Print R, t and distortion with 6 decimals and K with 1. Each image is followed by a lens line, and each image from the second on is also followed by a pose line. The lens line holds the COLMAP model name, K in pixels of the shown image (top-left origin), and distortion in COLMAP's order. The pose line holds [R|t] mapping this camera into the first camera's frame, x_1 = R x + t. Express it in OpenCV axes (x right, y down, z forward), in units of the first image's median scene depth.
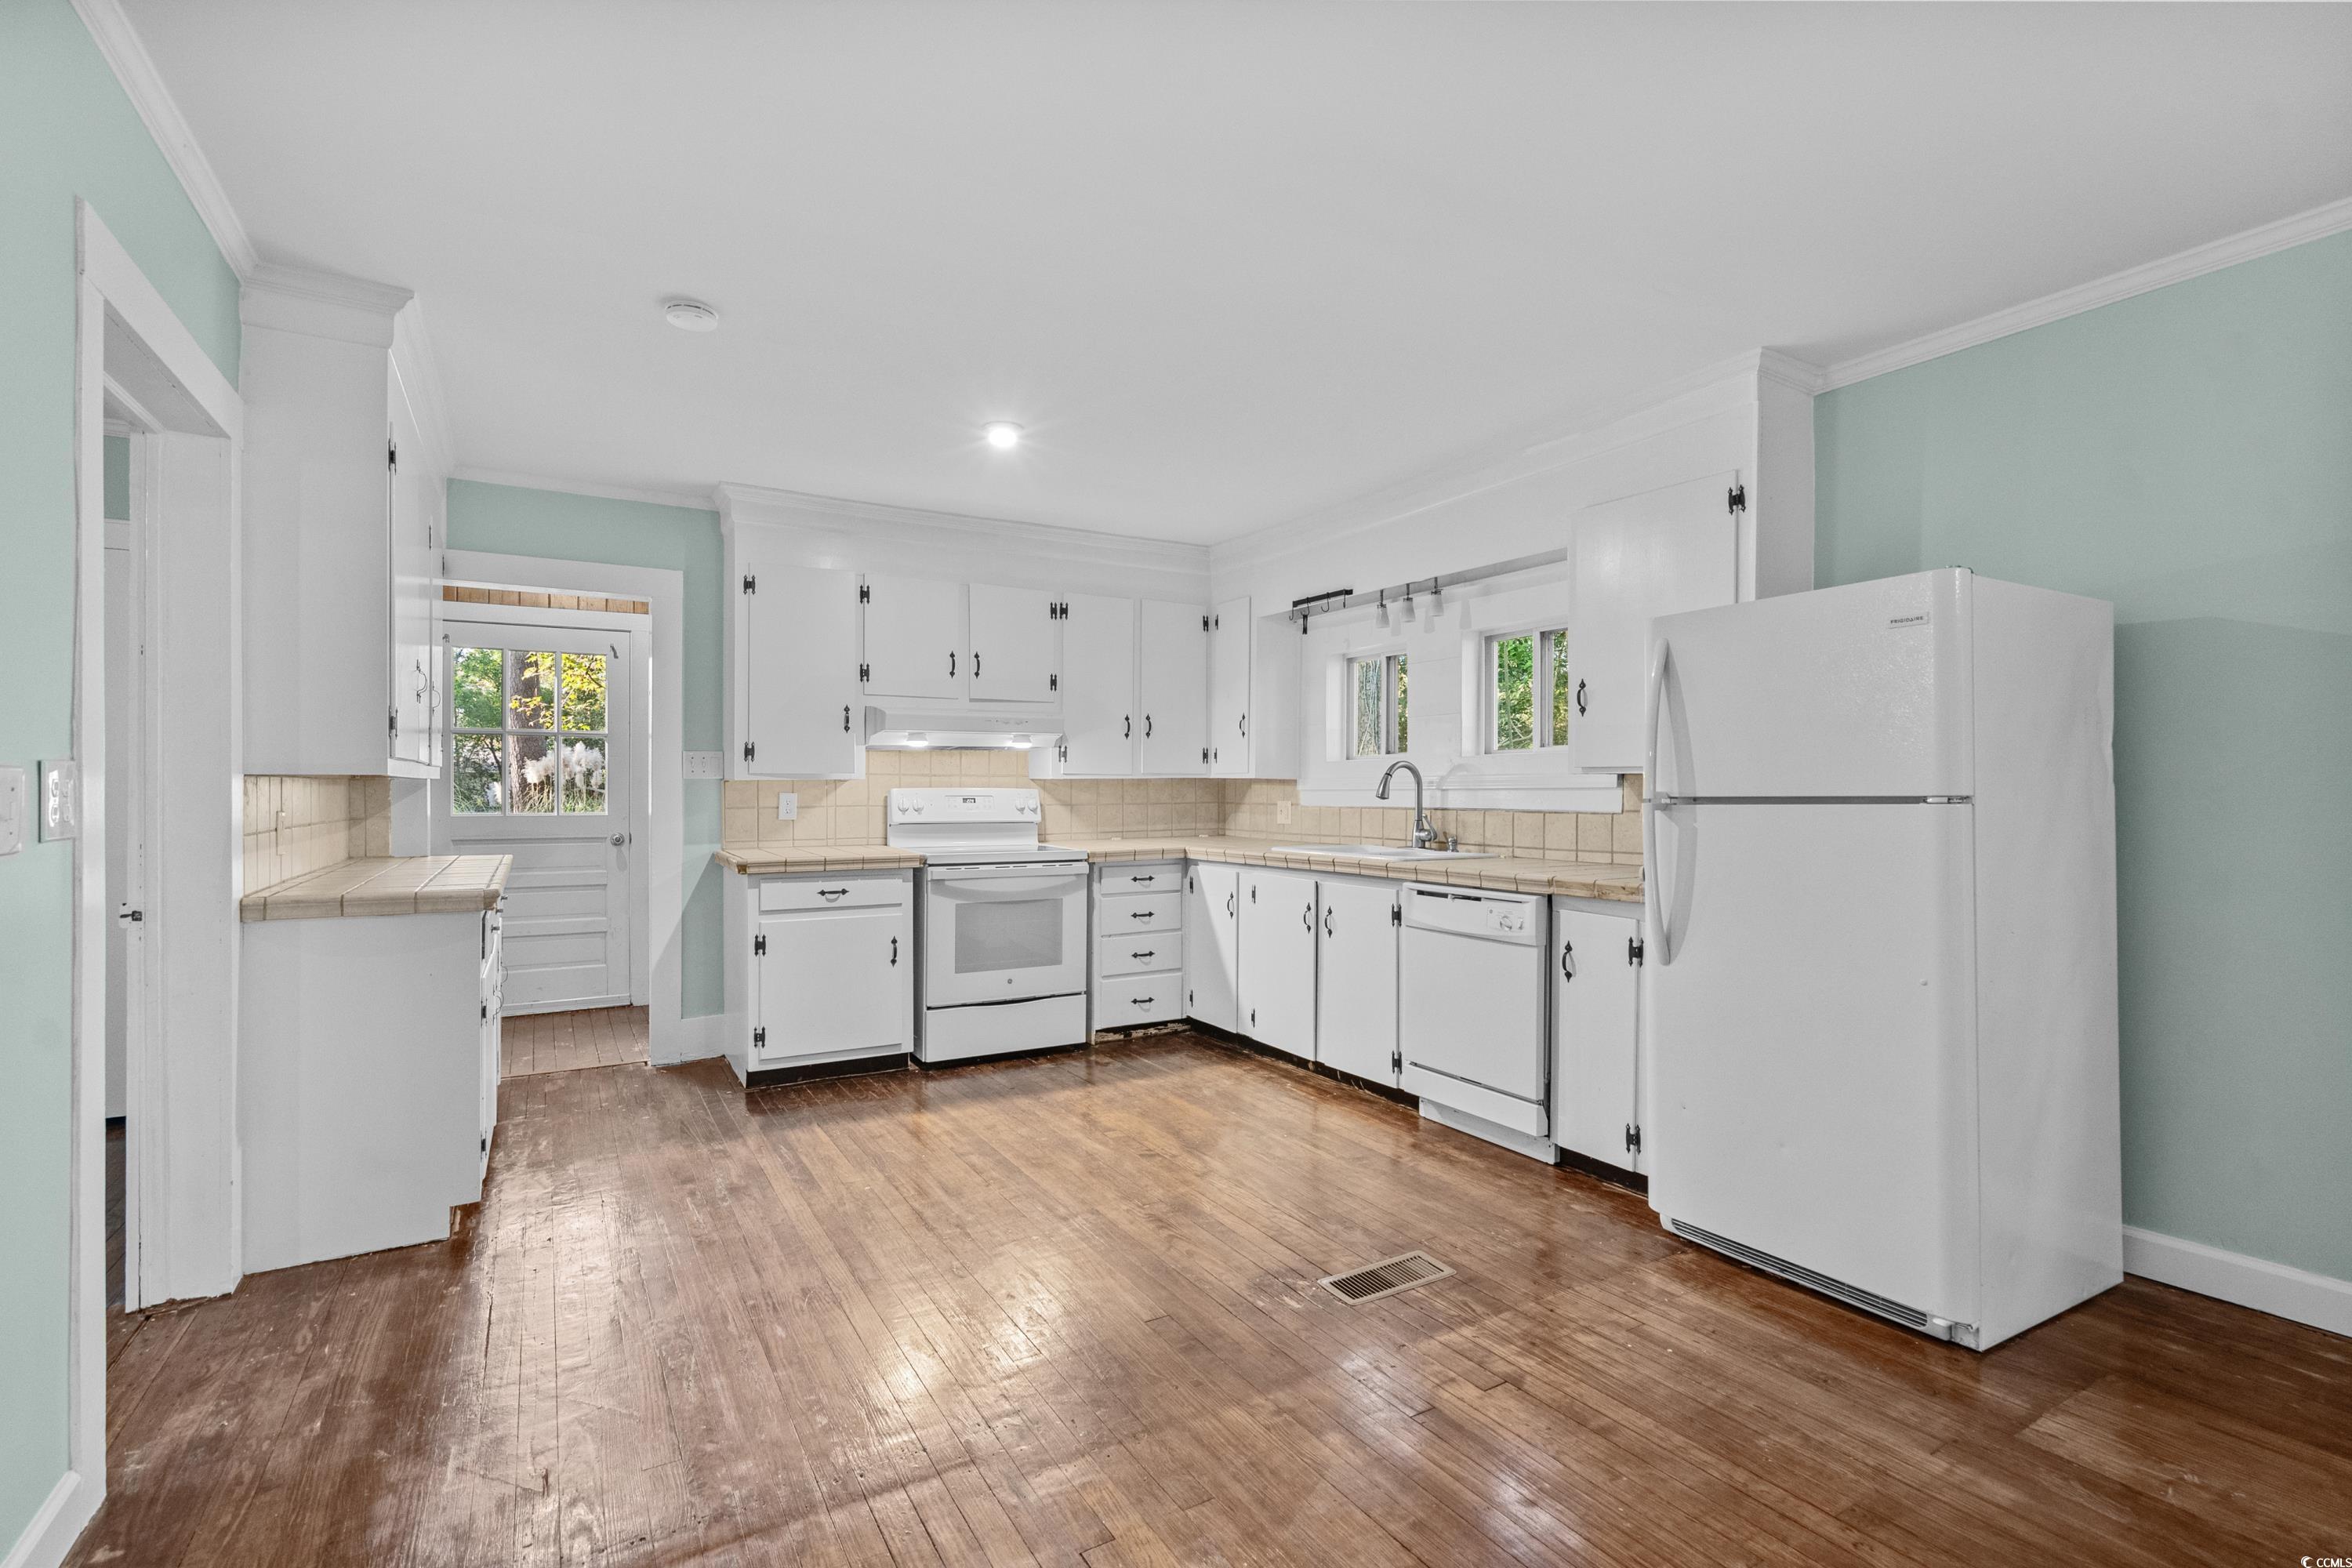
lens RADIAL K [[1069.4, 0, 1175.1], [0, 1069.4, 788.5], [0, 0, 1]] dist [-0.001223, 0.000328]
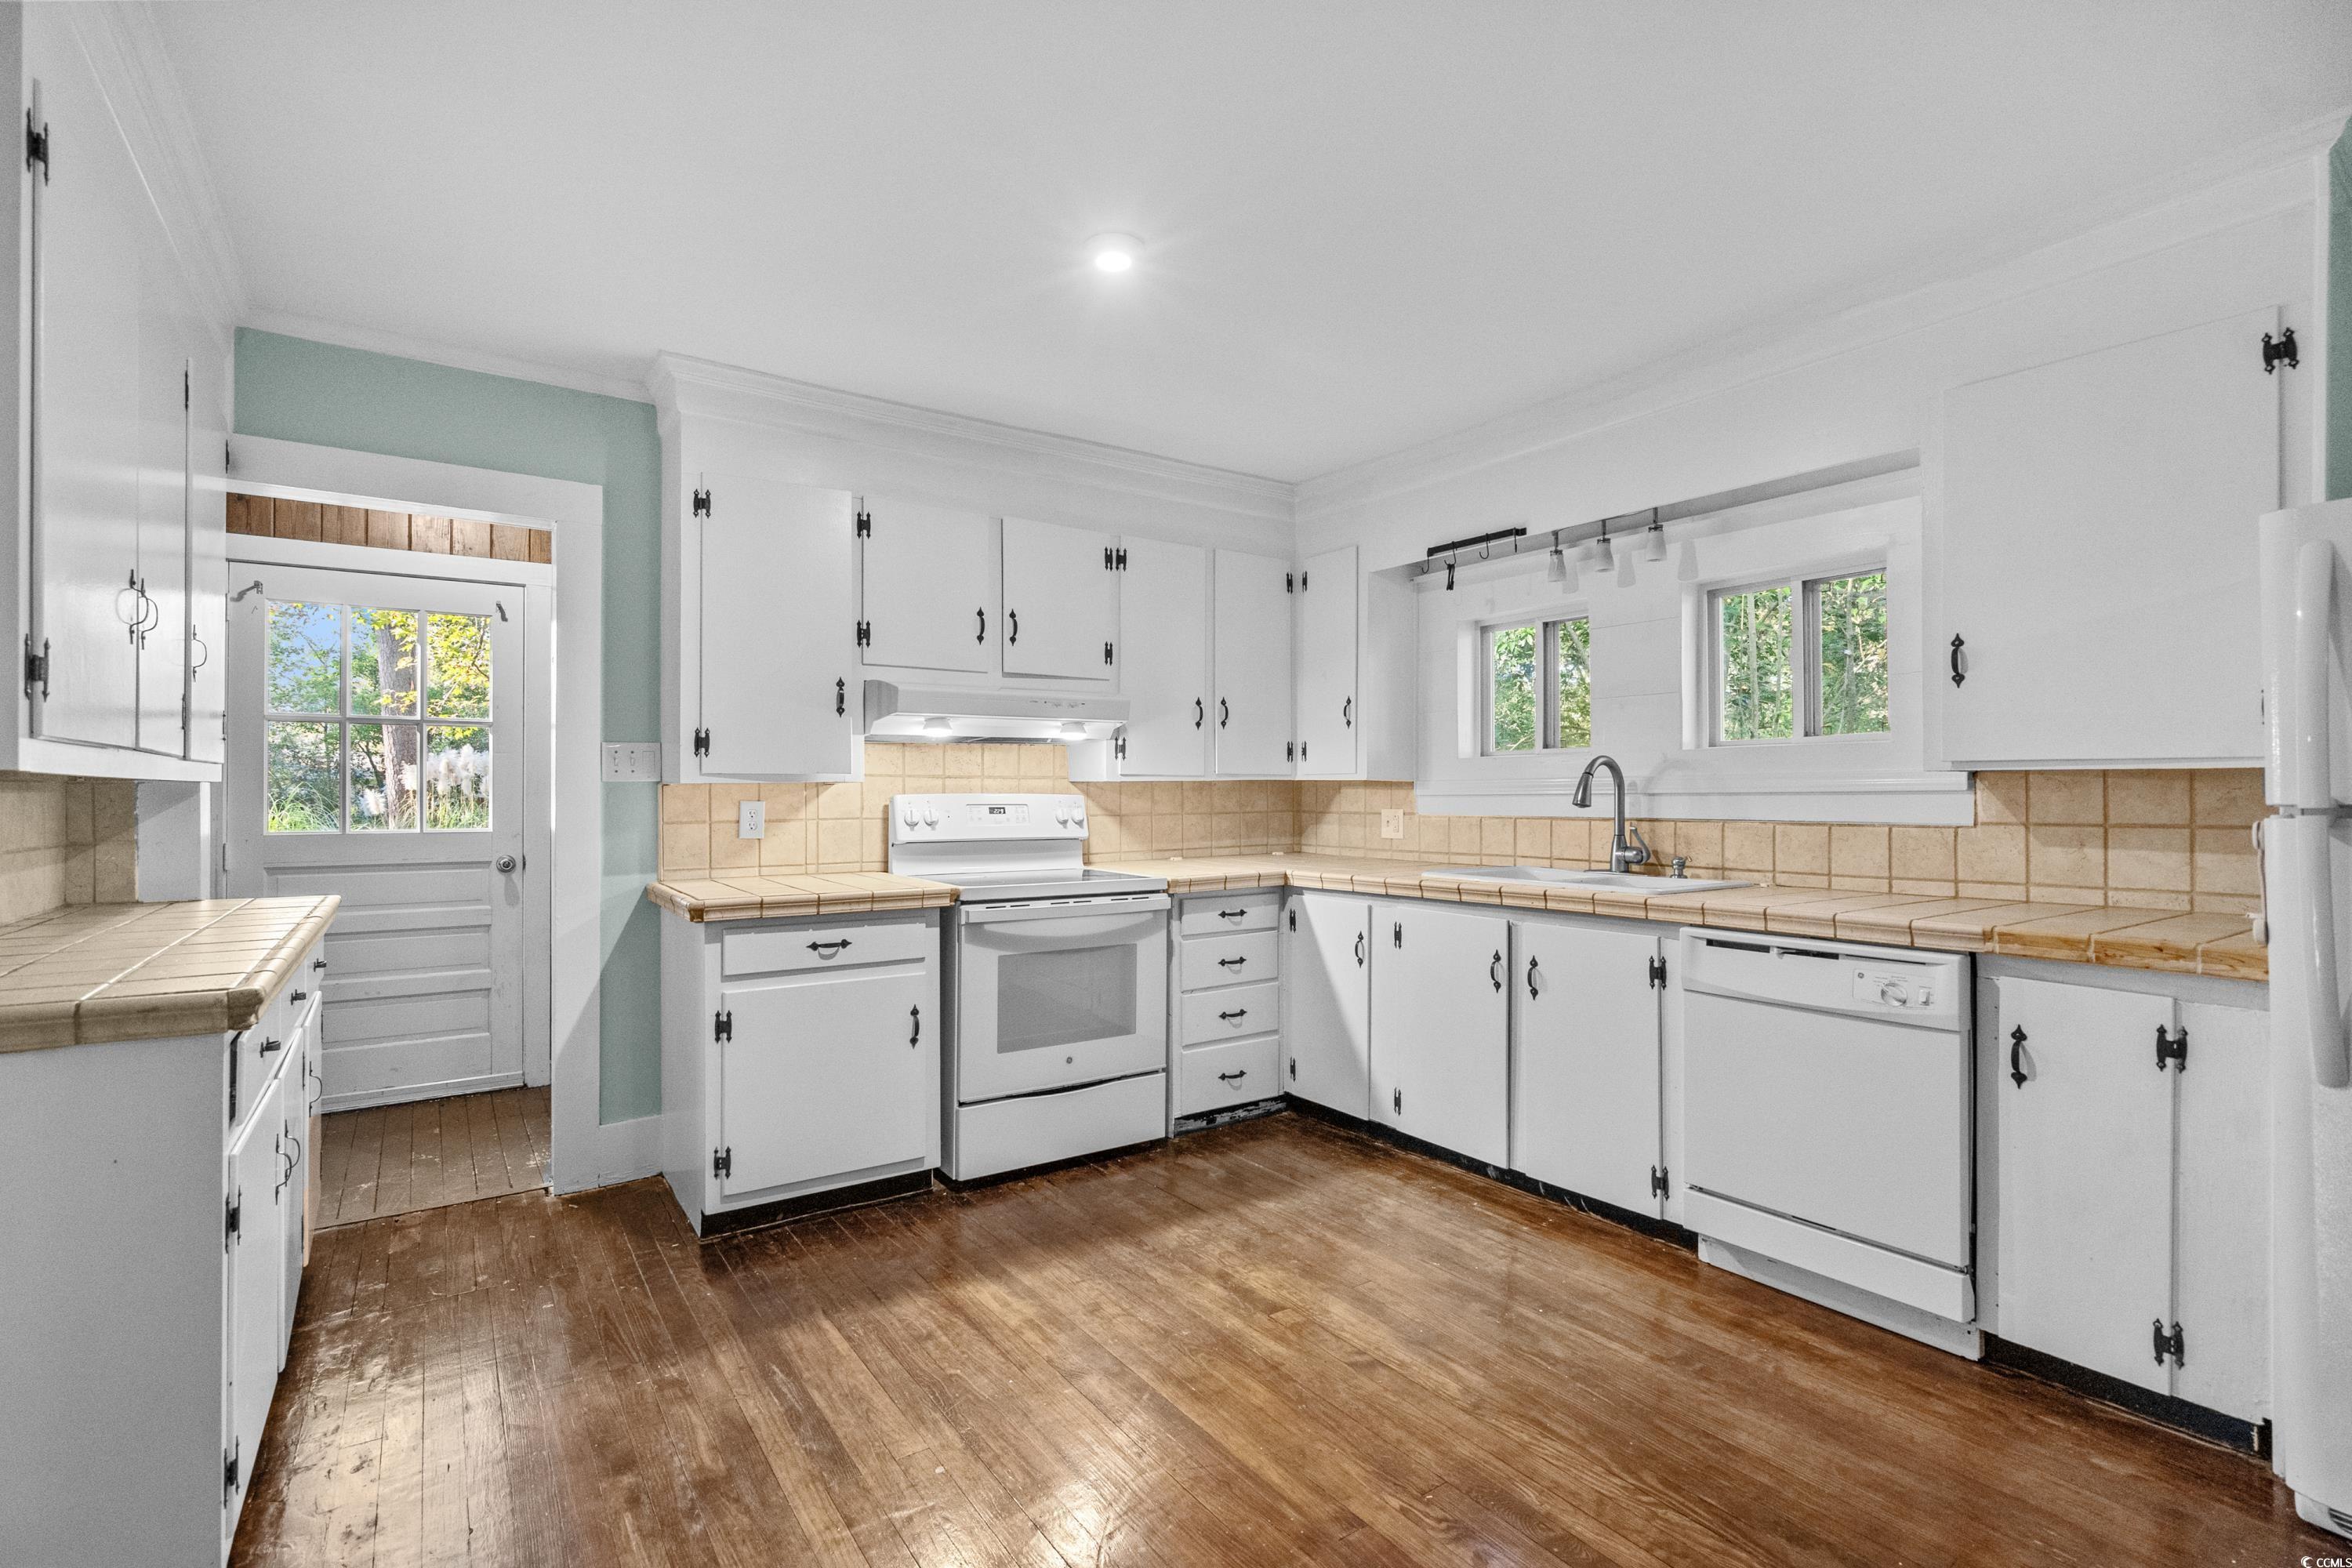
lens RADIAL K [[1069.4, 0, 1173.0], [0, 1069.4, 787.0], [0, 0, 1]] dist [-0.001223, 0.000328]
pose [[0.997271, -0.002172, 0.073792, -0.144063], [0.002667, 0.999975, -0.006608, 0.000045], [-0.073776, 0.006786, 0.997252, 0.284209]]
